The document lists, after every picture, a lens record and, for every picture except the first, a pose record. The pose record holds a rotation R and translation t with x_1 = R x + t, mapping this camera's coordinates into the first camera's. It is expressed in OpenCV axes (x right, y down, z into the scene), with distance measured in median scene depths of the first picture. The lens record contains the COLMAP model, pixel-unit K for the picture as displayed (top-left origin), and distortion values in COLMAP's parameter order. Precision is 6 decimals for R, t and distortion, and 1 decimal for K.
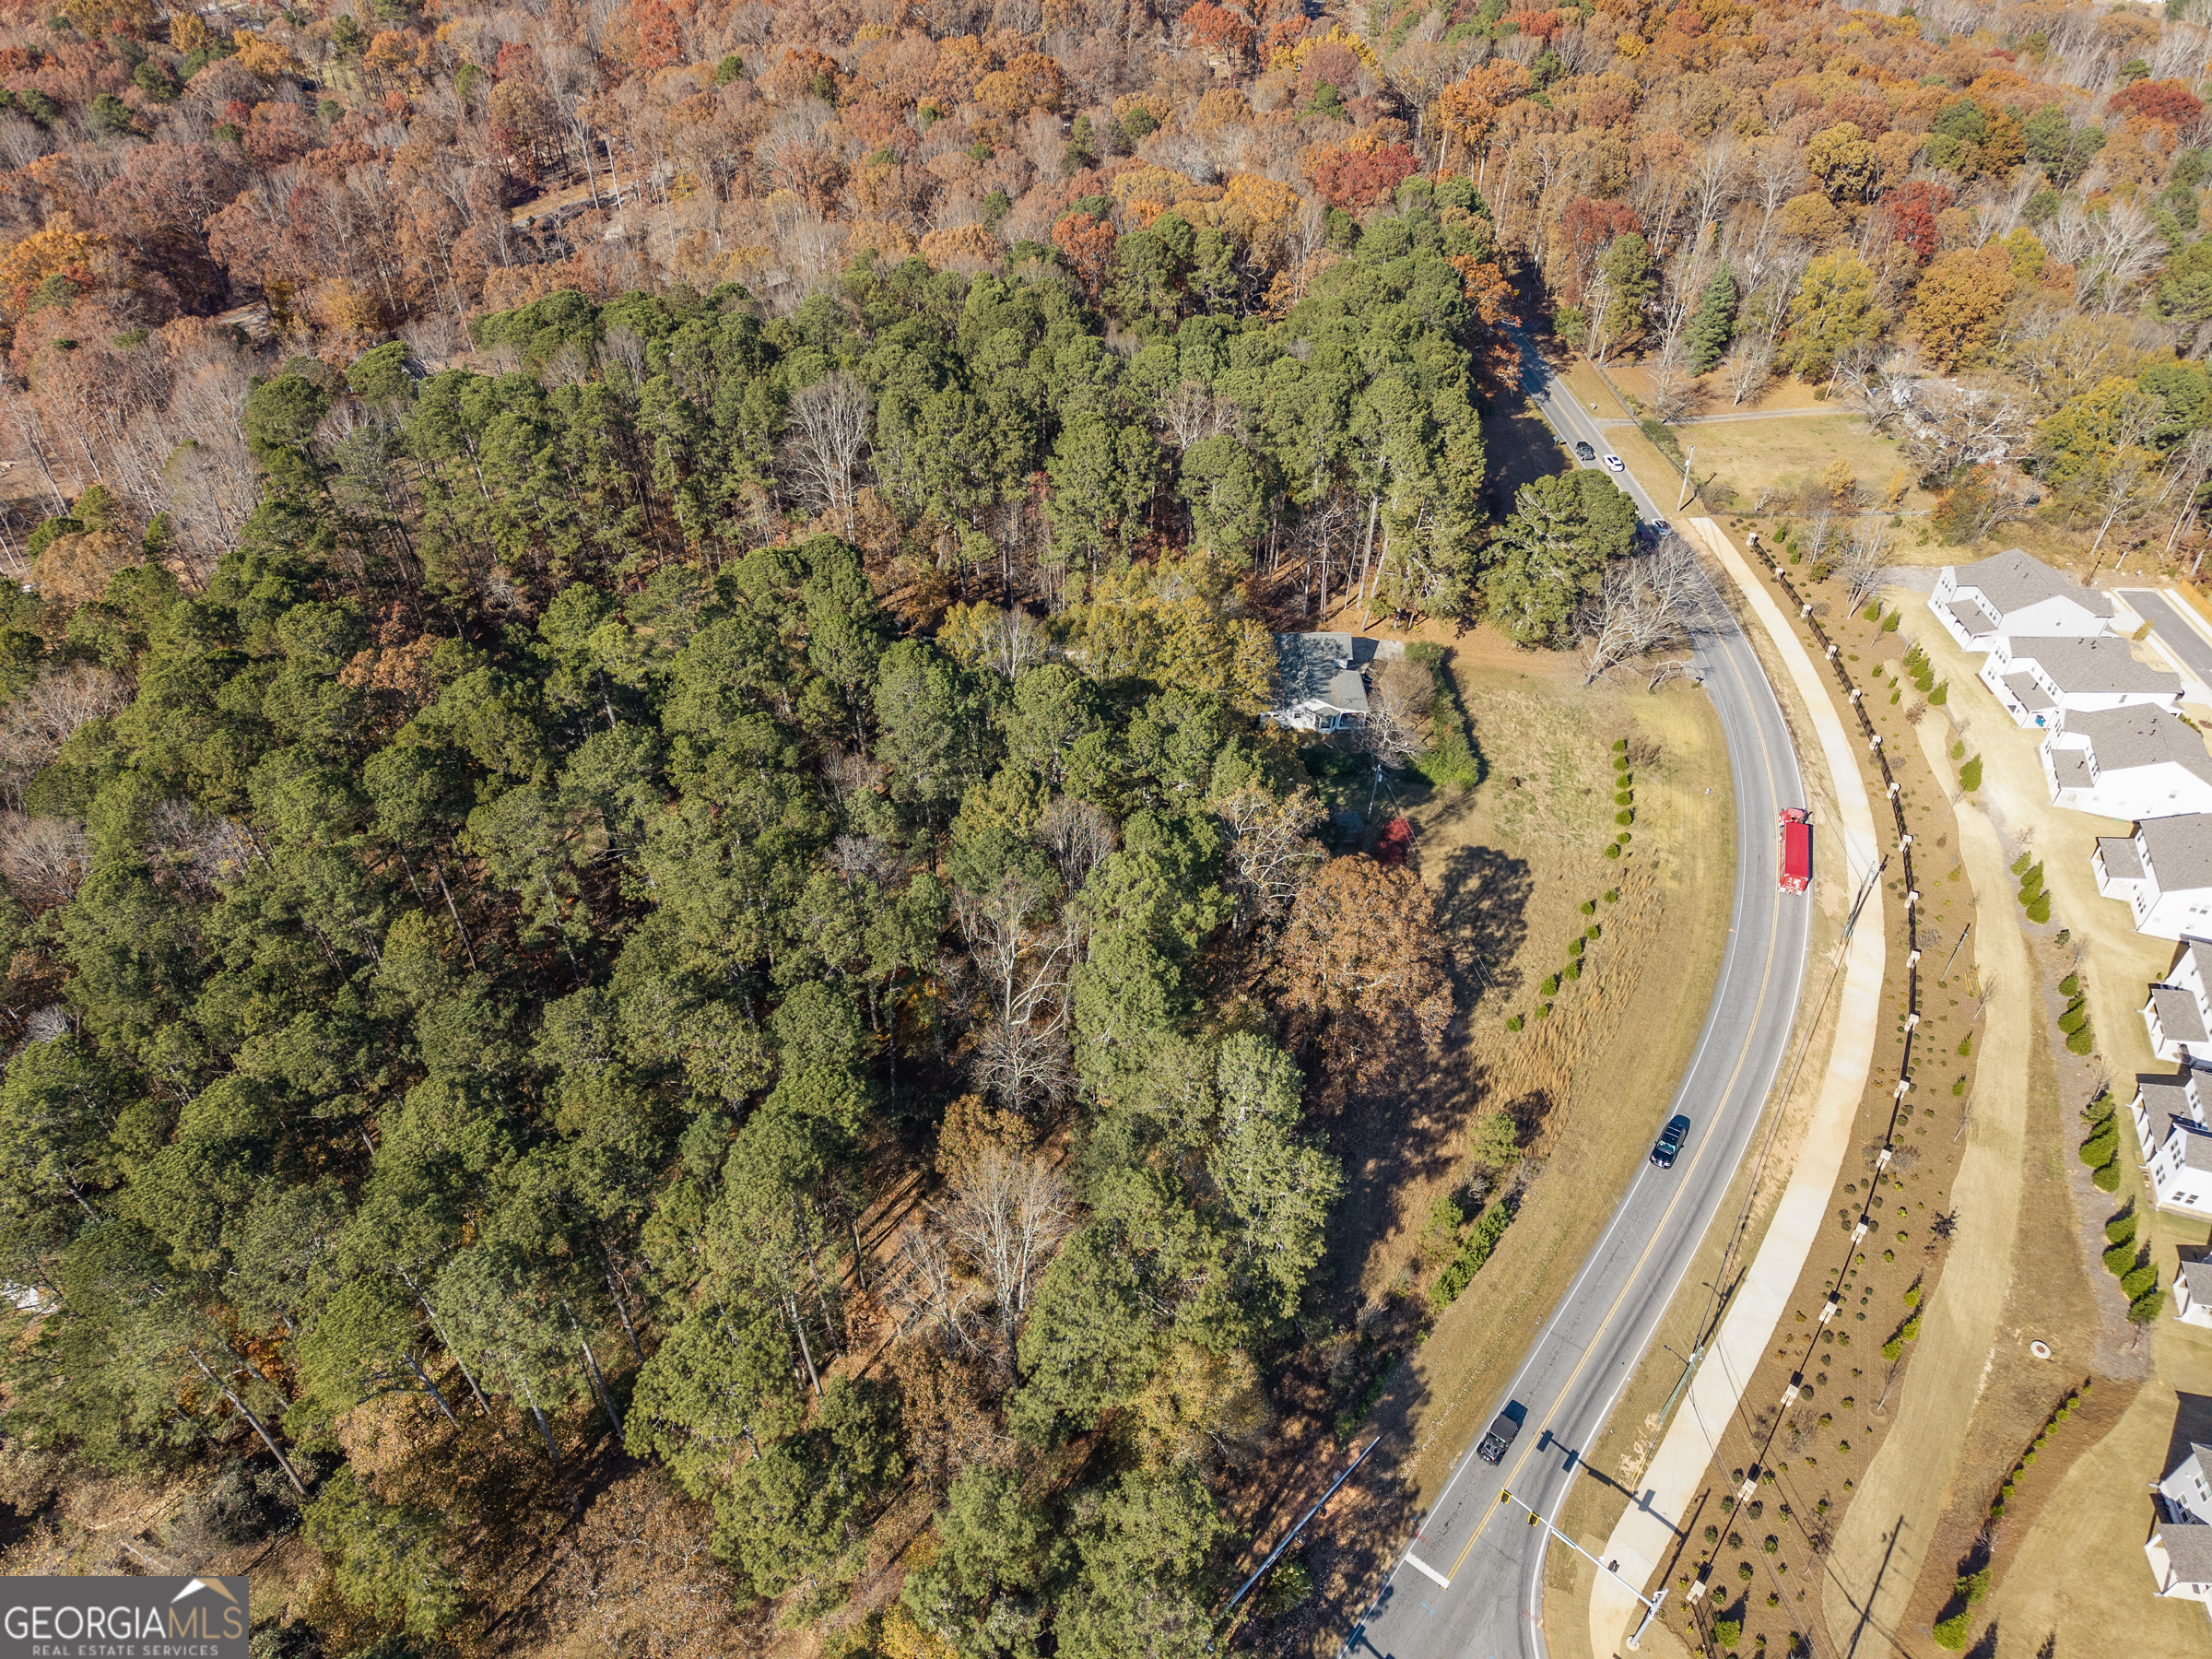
lens RADIAL K [[1474.4, 0, 1104.6], [0, 1474.4, 831.1], [0, 0, 1]] dist [0.018633, -0.014883]
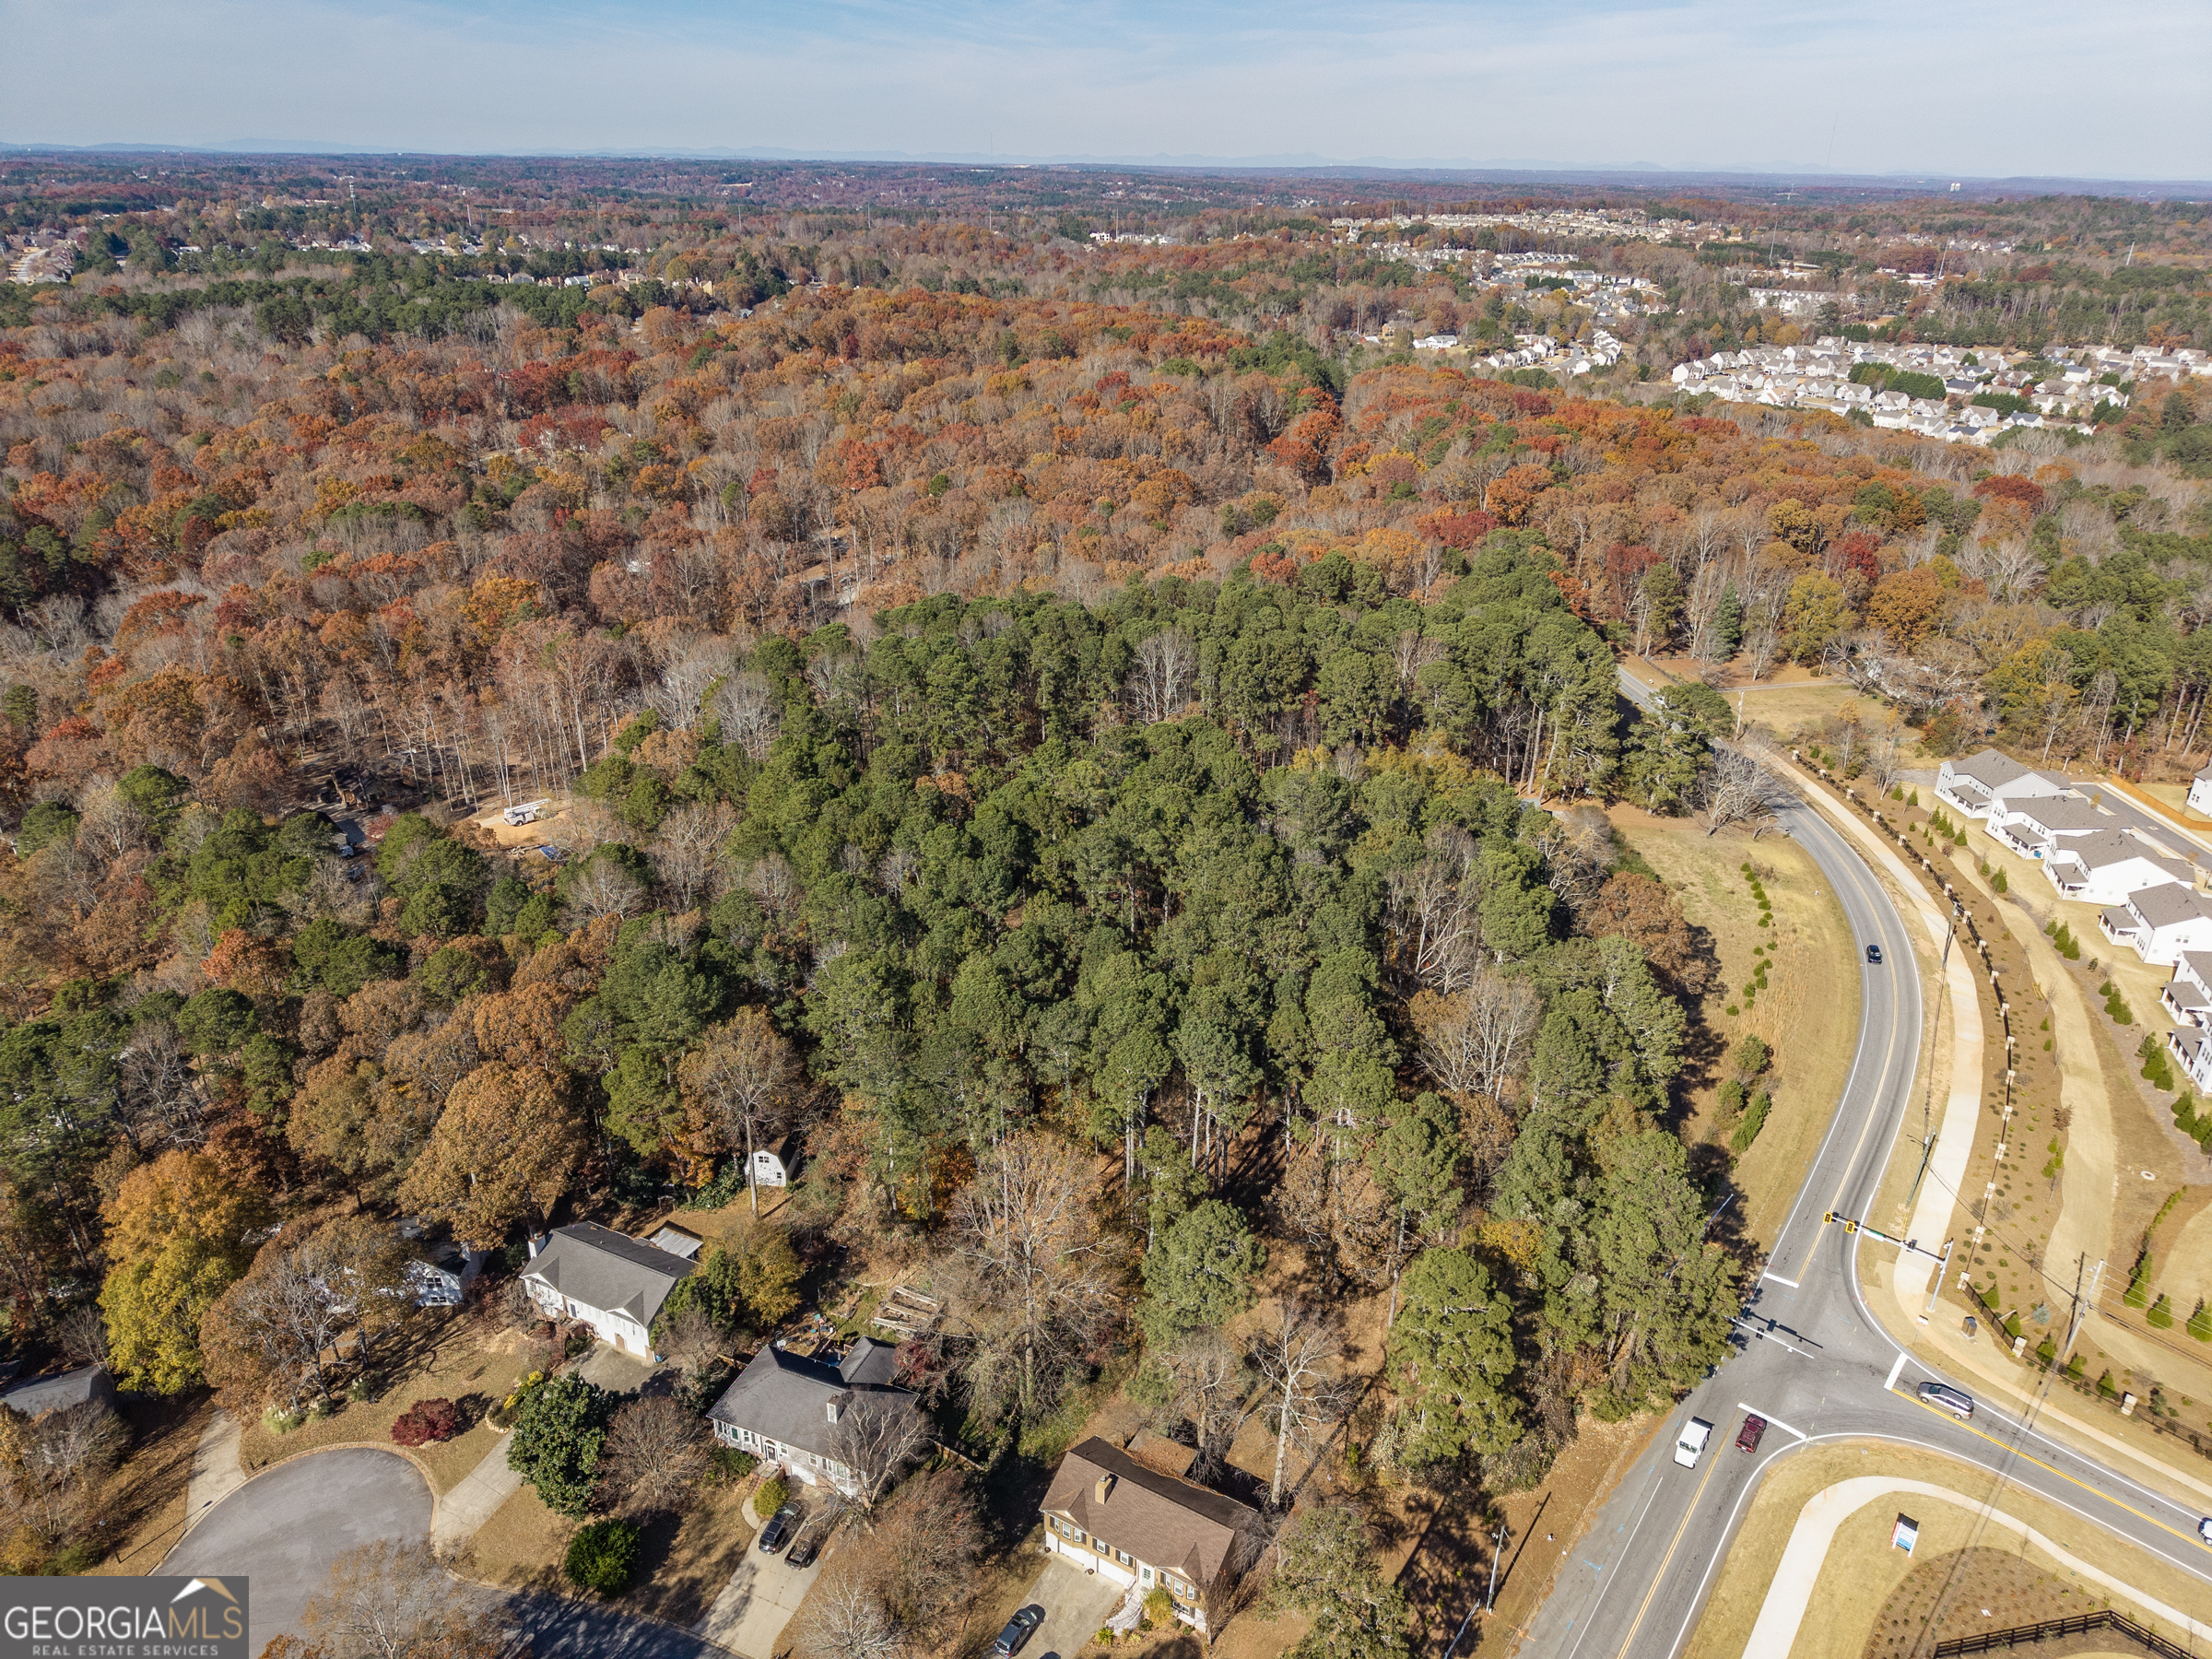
lens RADIAL K [[1474.4, 0, 1099.6], [0, 1474.4, 817.7], [0, 0, 1]] dist [0.018633, -0.014883]
pose [[0.999132, -0.022440, 0.035107, -0.297603], [0.031562, 0.957678, -0.286105, 0.270325], [-0.027201, 0.286964, 0.957555, -0.314871]]
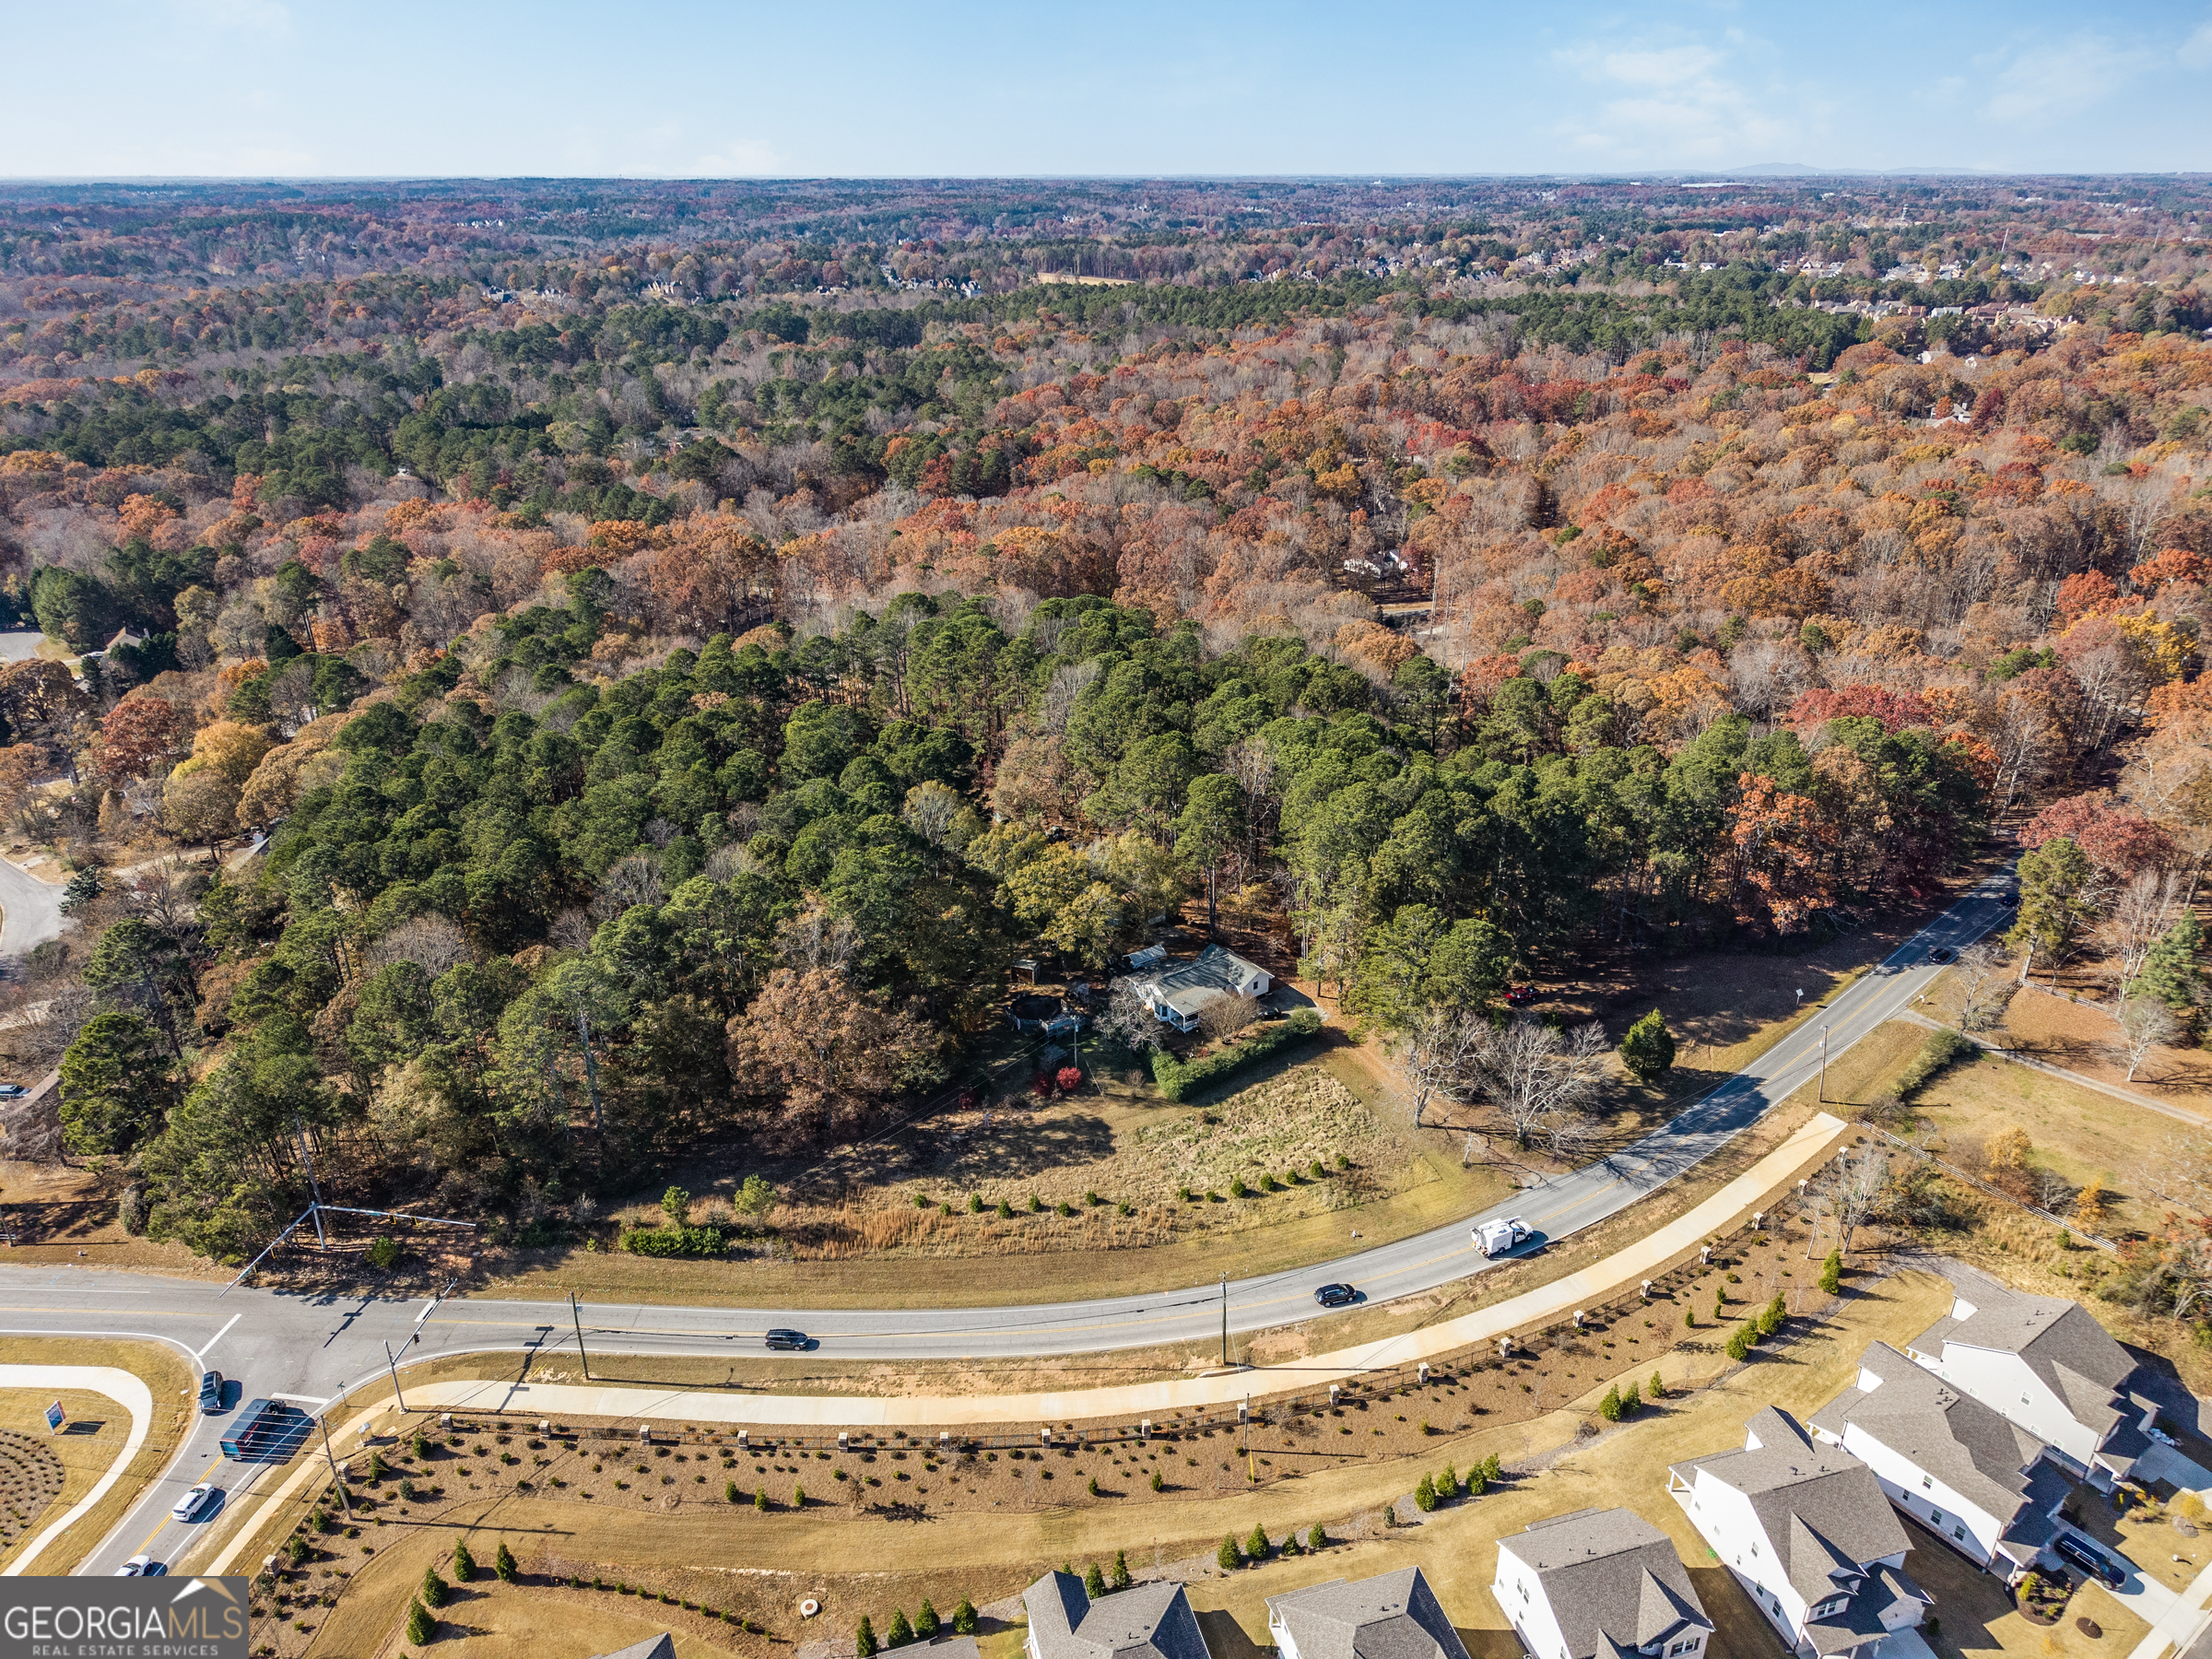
lens RADIAL K [[1474.4, 0, 1109.6], [0, 1474.4, 821.5], [0, 0, 1]] dist [0.018633, -0.014883]
pose [[0.572372, 0.316220, -0.756568, 0.924924], [-0.529538, 0.847005, -0.046596, -0.120360], [0.626083, 0.427302, 0.652253, 0.152562]]
